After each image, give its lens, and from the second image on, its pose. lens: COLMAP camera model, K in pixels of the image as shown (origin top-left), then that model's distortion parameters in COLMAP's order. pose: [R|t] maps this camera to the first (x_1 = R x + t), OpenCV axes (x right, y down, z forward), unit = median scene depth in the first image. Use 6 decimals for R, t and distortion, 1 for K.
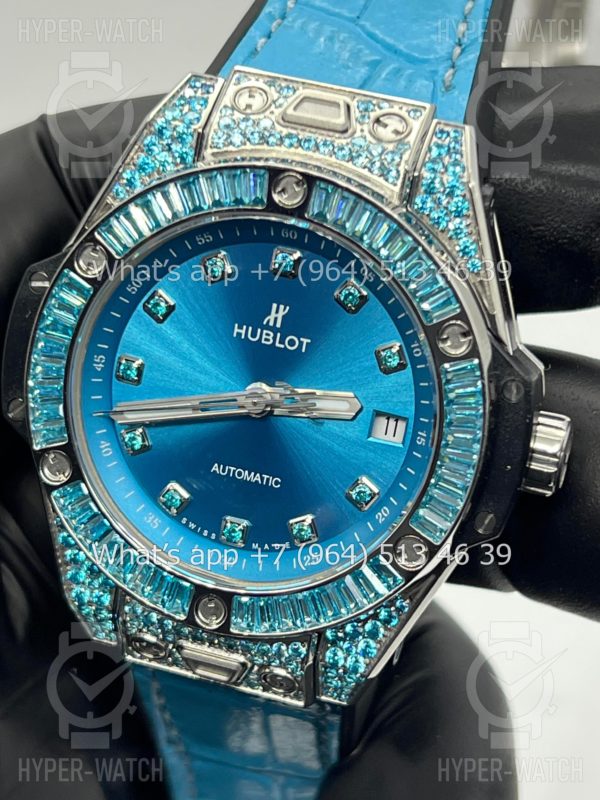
lens RADIAL K [[1863.7, 0, 303.5], [0, 1863.7, 400.4], [0, 0, 1]] dist [0.213565, 0.000000]
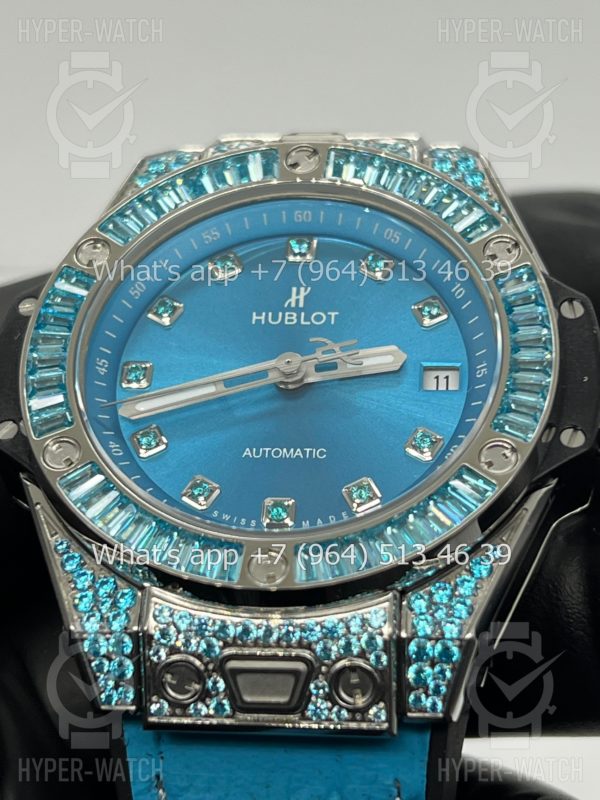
lens RADIAL K [[1863.7, 0, 308.8], [0, 1863.7, 406.3], [0, 0, 1]] dist [0.213565, 0.000000]
pose [[0.983087, -0.033223, 0.180103, -0.175690], [0.142149, 0.758482, -0.636002, 0.577812], [-0.115475, 0.650846, 0.750377, 0.345125]]
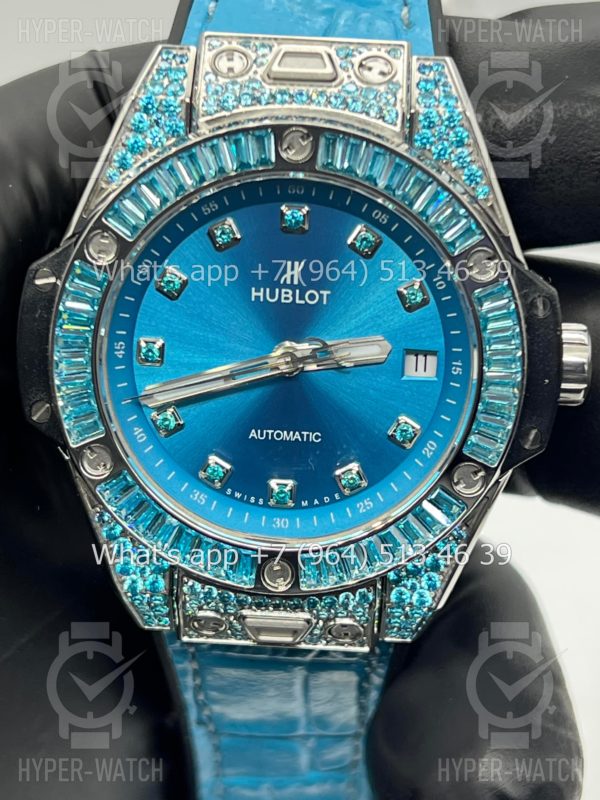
lens RADIAL K [[1863.7, 0, 298.8], [0, 1863.7, 401.7], [0, 0, 1]] dist [0.213565, 0.000000]
pose [[0.969535, -0.172863, 0.173554, -0.196992], [0.170568, 0.984943, 0.028168, -0.004830], [-0.175810, 0.002293, 0.984421, 0.010971]]
